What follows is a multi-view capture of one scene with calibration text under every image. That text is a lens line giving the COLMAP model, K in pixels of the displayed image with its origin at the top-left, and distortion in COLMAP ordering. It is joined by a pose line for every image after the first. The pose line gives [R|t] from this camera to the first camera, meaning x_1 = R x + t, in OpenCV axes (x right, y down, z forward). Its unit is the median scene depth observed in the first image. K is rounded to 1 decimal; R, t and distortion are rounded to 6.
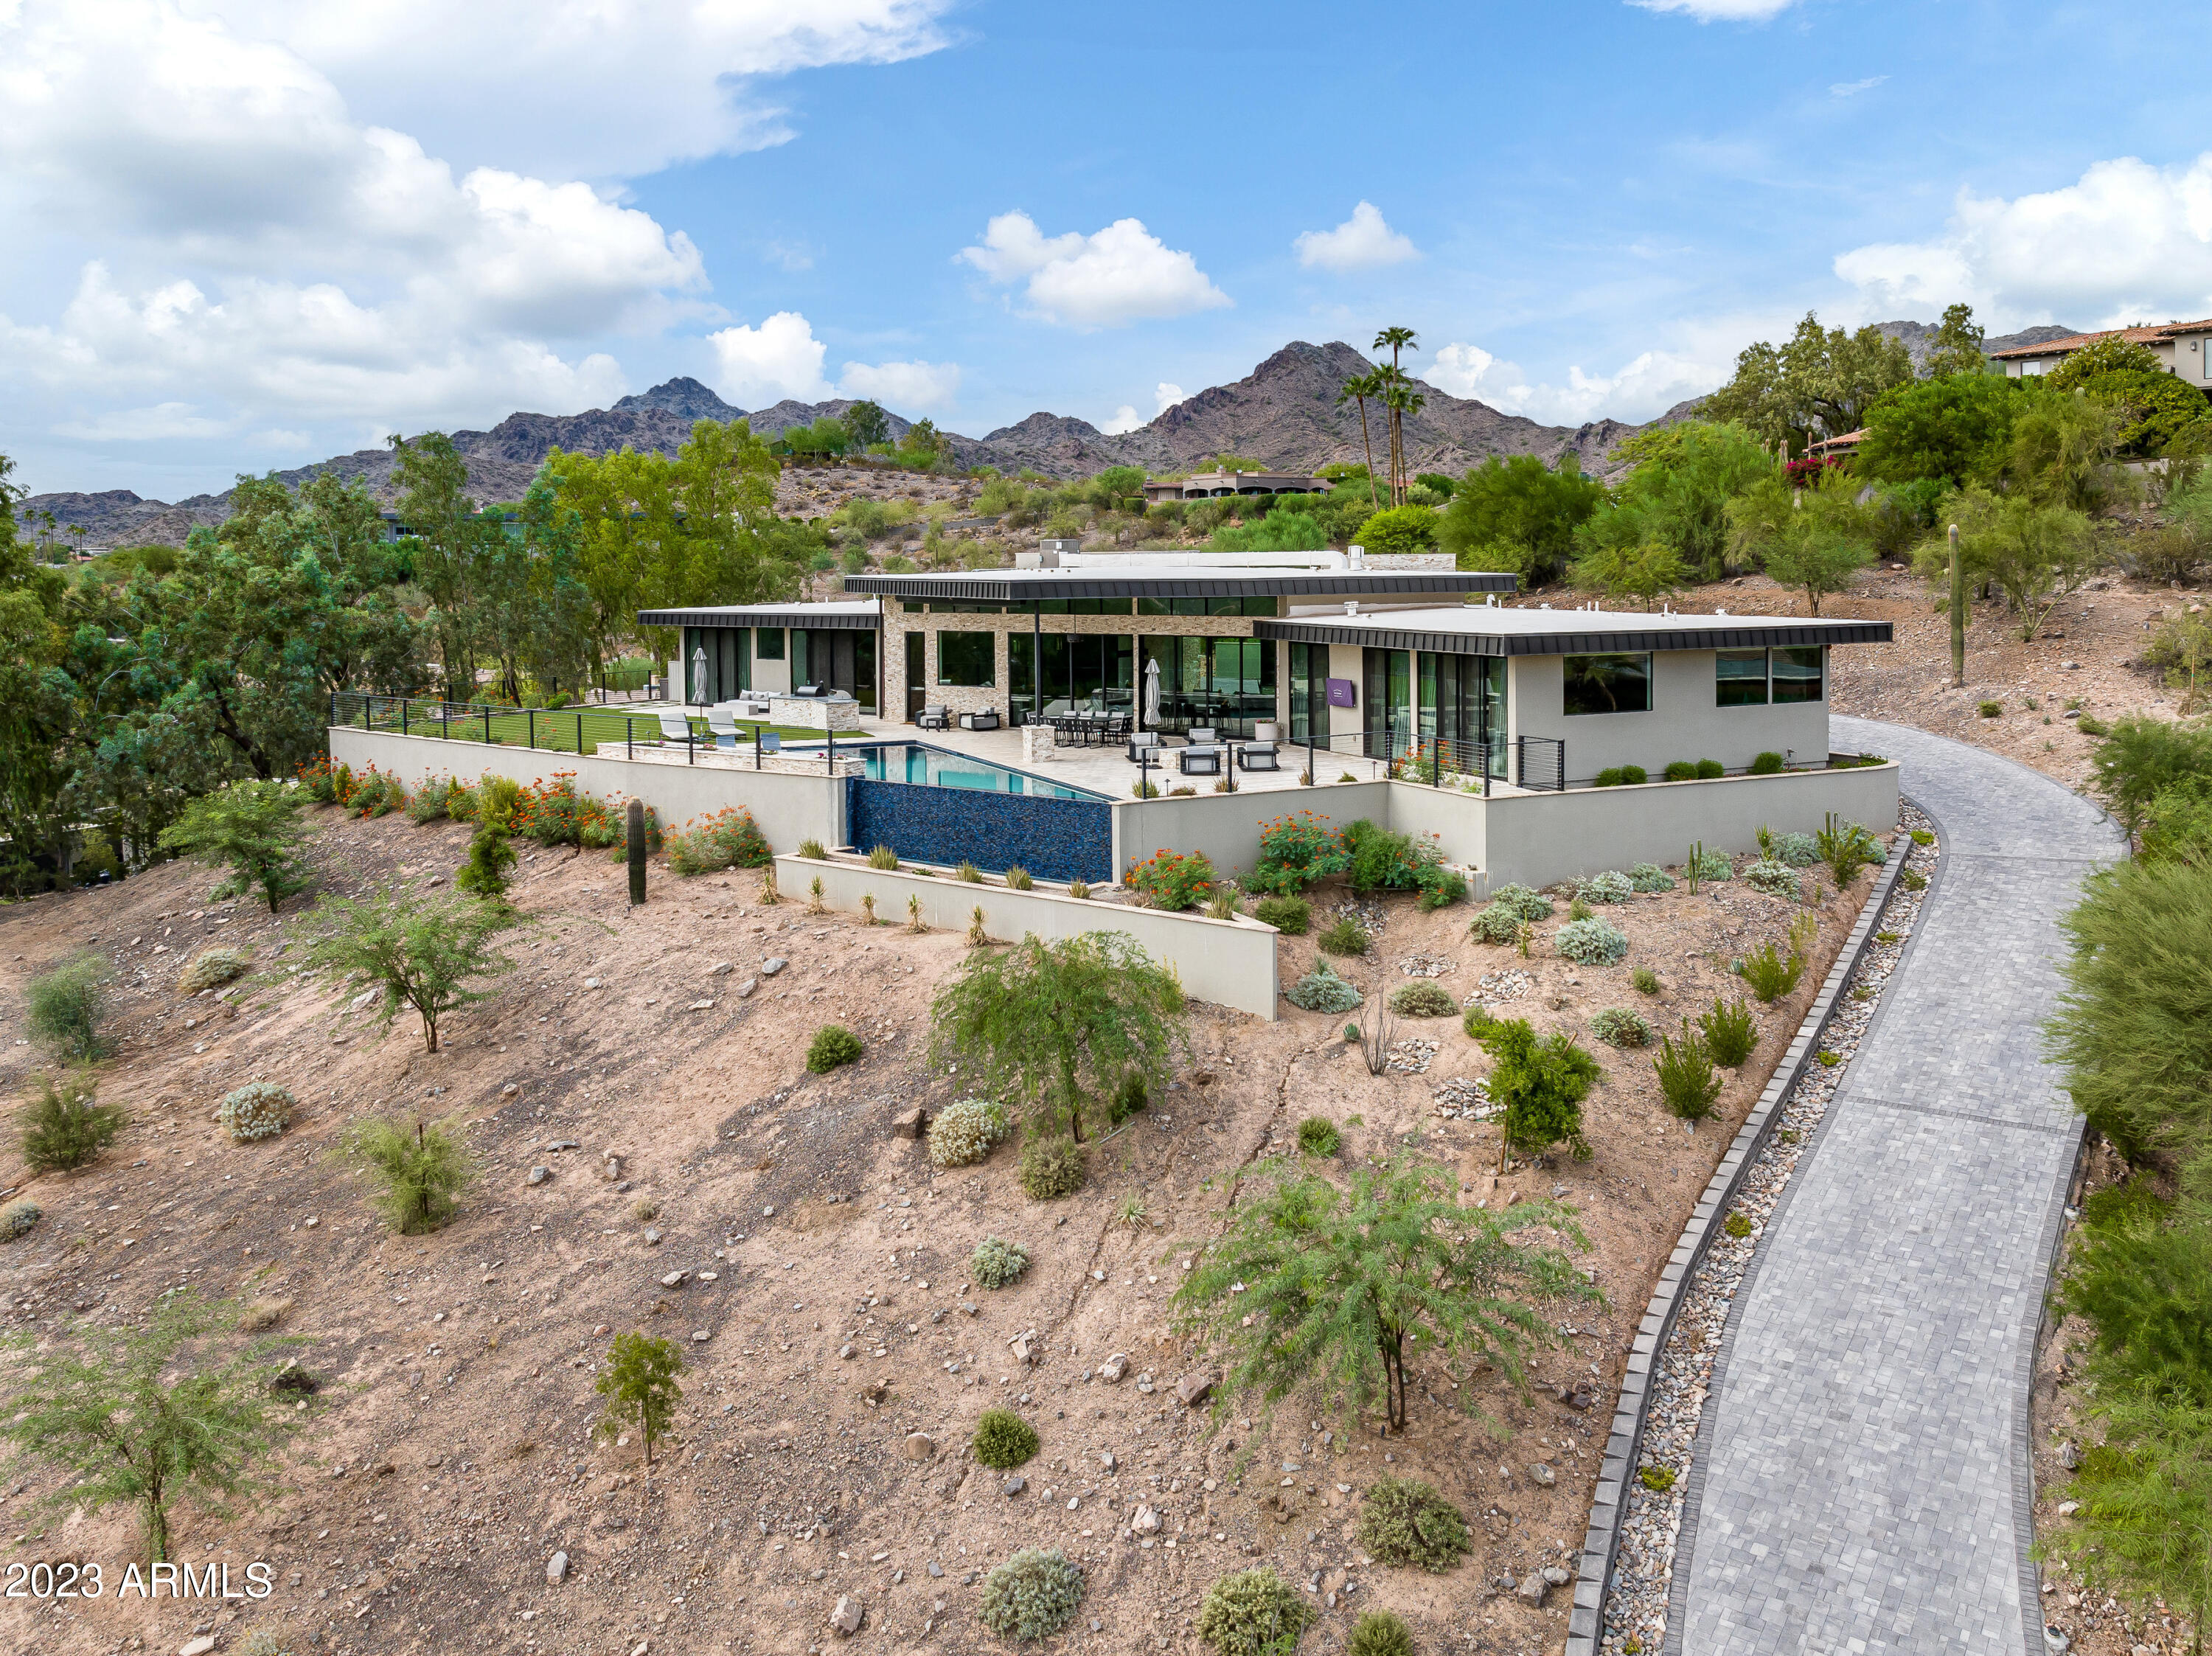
lens RADIAL K [[1628.0, 0, 1186.0], [0, 1628.0, 573.2], [0, 0, 1]] dist [0.000142, -0.045391]
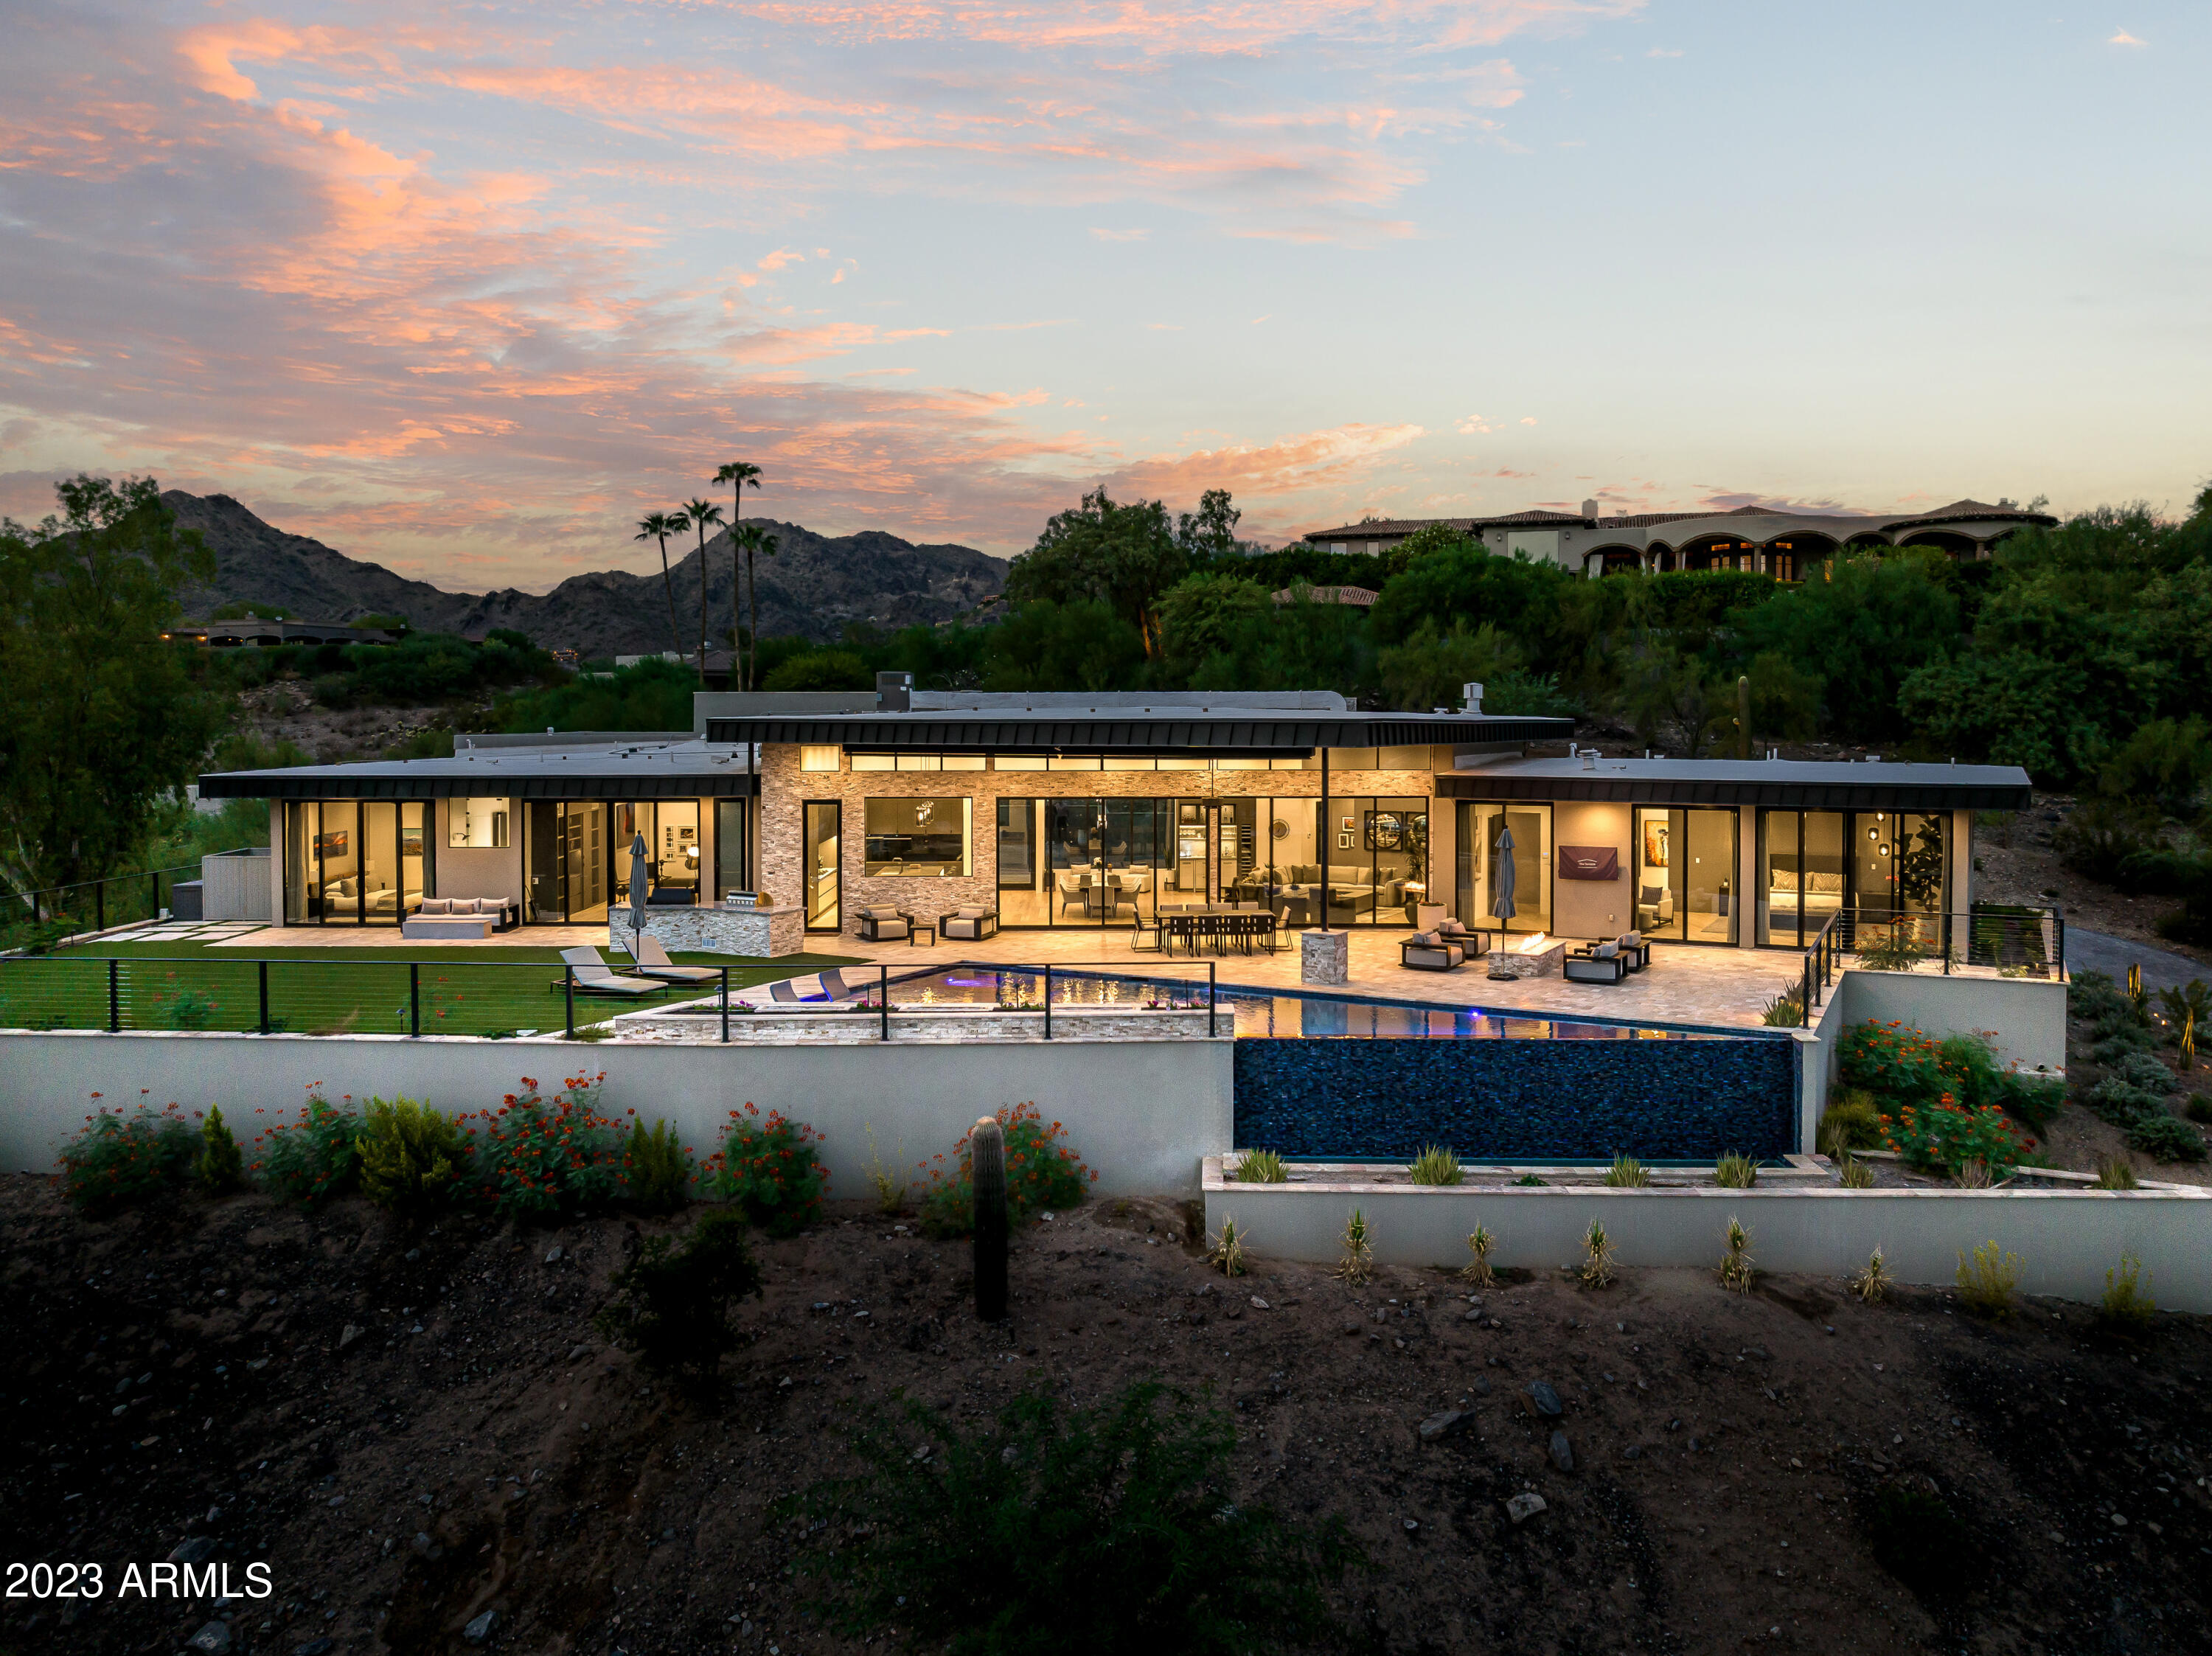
lens RADIAL K [[1521.4, 0, 1110.1], [0, 1521.4, 743.7], [0, 0, 1]] dist [-0.031717, 0.009954]
pose [[0.837439, -0.001105, 0.546529, -0.556029], [-0.002740, 0.999977, 0.006220, 0.011450], [-0.546524, -0.006707, 0.837417, 0.544757]]
